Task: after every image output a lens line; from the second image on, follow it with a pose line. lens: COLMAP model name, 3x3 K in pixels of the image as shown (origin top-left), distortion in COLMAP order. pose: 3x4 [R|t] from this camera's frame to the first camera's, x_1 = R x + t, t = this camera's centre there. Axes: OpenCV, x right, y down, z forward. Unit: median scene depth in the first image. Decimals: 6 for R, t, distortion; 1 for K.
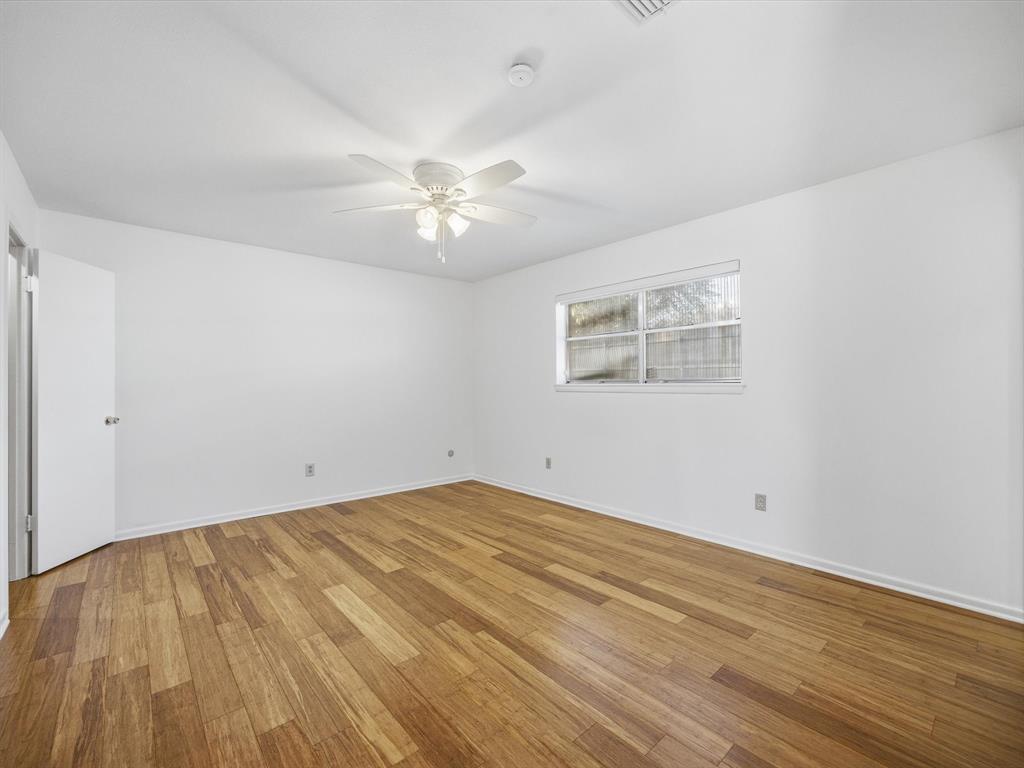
lens RADIAL K [[451.2, 0, 515.8], [0, 451.2, 380.4], [0, 0, 1]] dist [-0.044513, 0.018299]
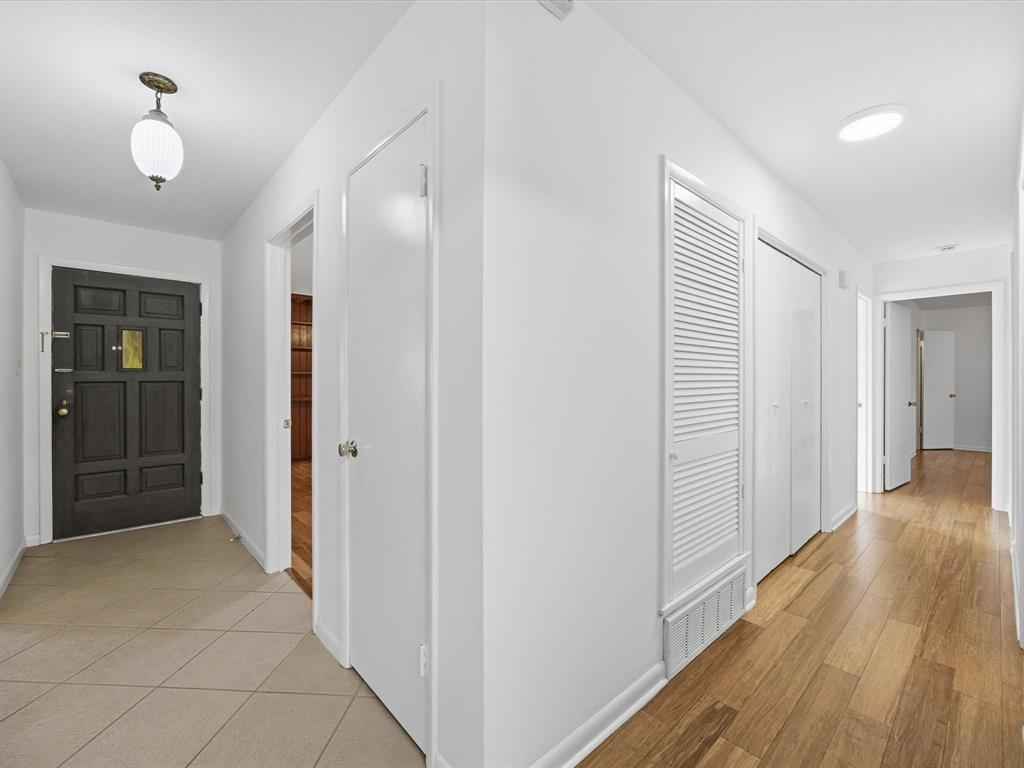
lens RADIAL K [[451.2, 0, 515.8], [0, 451.2, 380.4], [0, 0, 1]] dist [-0.044513, 0.018299]
pose [[0.013106, 0.008621, -0.999877, 1.528714], [0.007683, 0.999932, 0.008722, -0.030823], [0.999885, -0.007796, 0.013039, -1.487783]]
